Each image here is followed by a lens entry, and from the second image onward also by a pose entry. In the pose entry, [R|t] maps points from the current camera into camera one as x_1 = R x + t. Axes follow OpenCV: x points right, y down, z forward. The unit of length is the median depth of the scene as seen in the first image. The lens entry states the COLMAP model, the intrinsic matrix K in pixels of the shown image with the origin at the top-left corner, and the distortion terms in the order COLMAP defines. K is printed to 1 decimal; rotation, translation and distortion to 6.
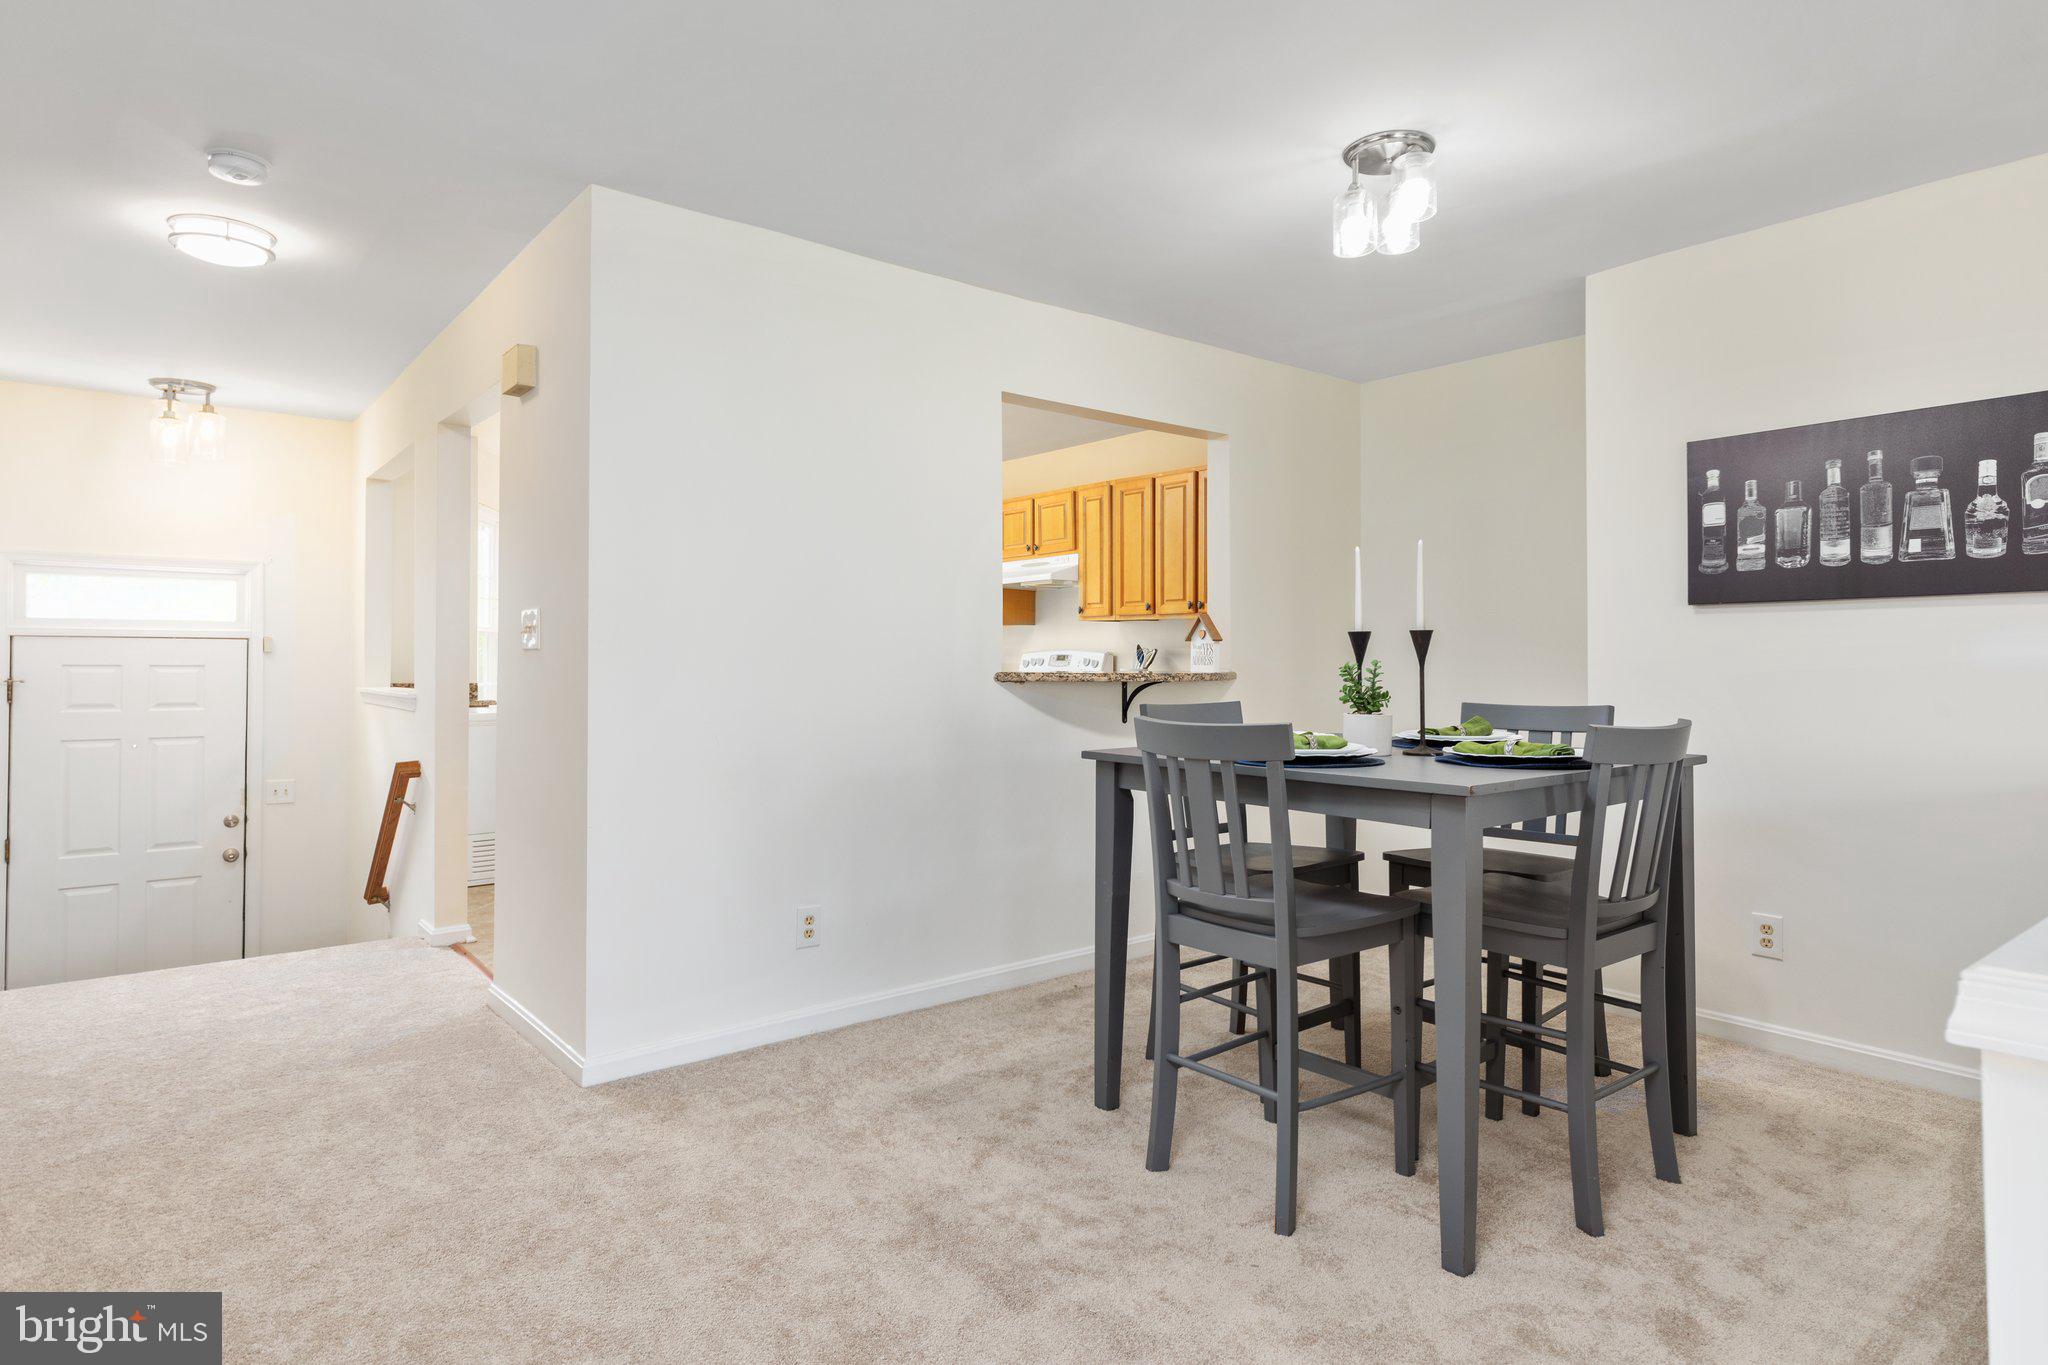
lens RADIAL K [[1131.1, 0, 1029.8], [0, 1131.1, 657.9], [0, 0, 1]] dist [0.000300, -0.000312]
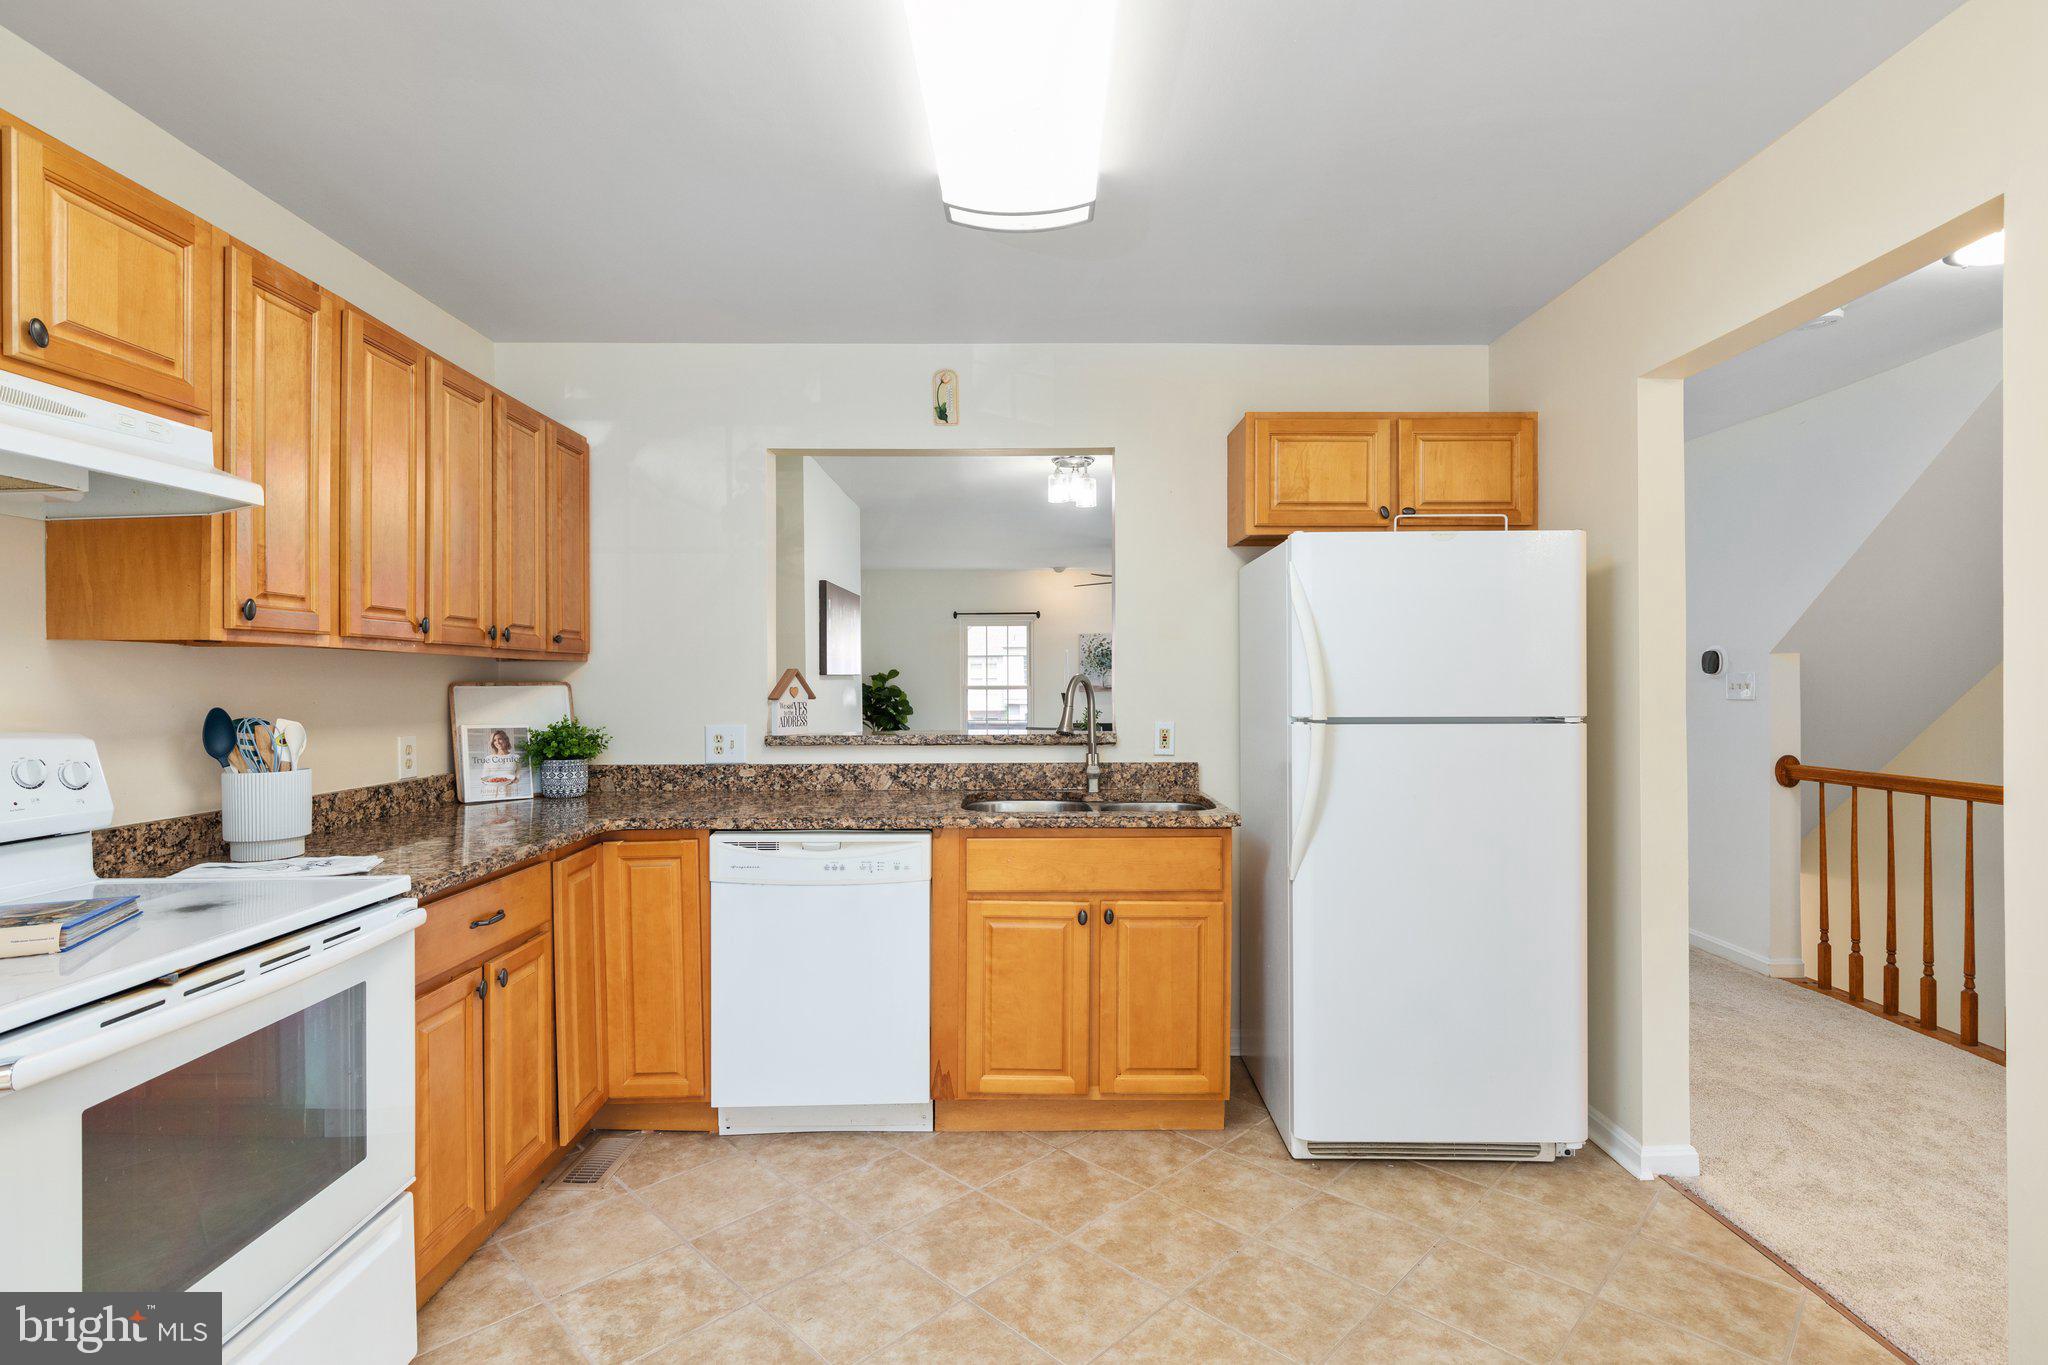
lens RADIAL K [[966.4, 0, 1022.7], [0, 966.4, 693.9], [0, 0, 1]] dist [0.000101, 0.000030]
pose [[-0.784614, -0.008844, 0.619922, -0.529038], [-0.000362, 0.999905, 0.013807, -0.035470], [-0.619985, 0.010609, -0.784542, 1.844352]]
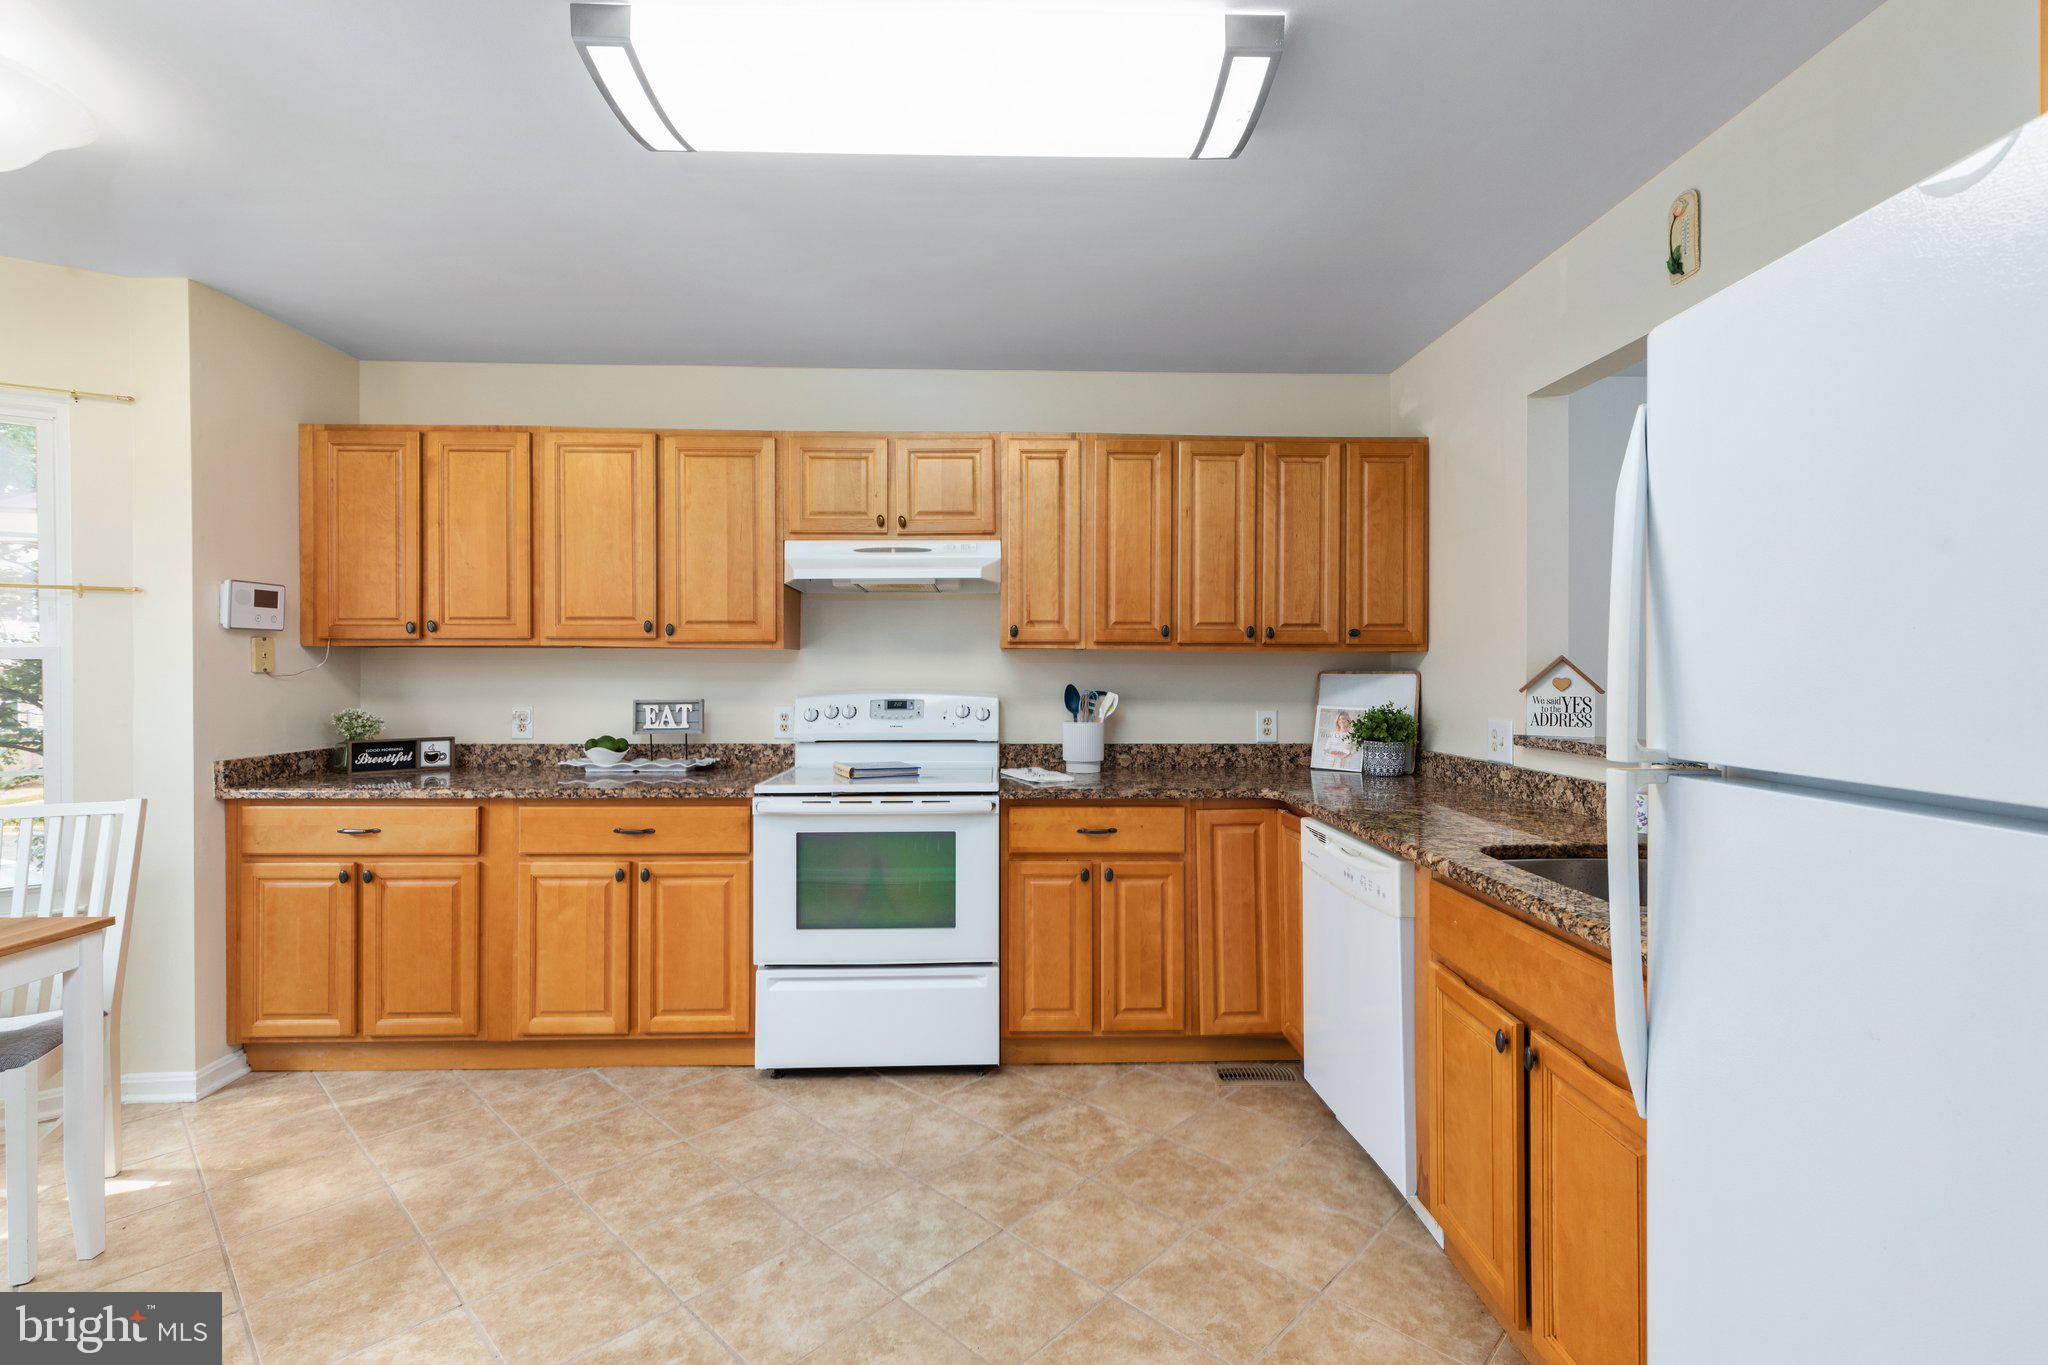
lens RADIAL K [[927.1, 0, 1024.0], [0, 927.1, 682.5], [0, 0, 1]] dist [0.002515, 0.000416]
pose [[0.602697, -0.013208, 0.797861, -0.604761], [0.000151, 0.999865, 0.016437, -0.037212], [-0.797970, -0.009786, 0.602617, 1.190453]]
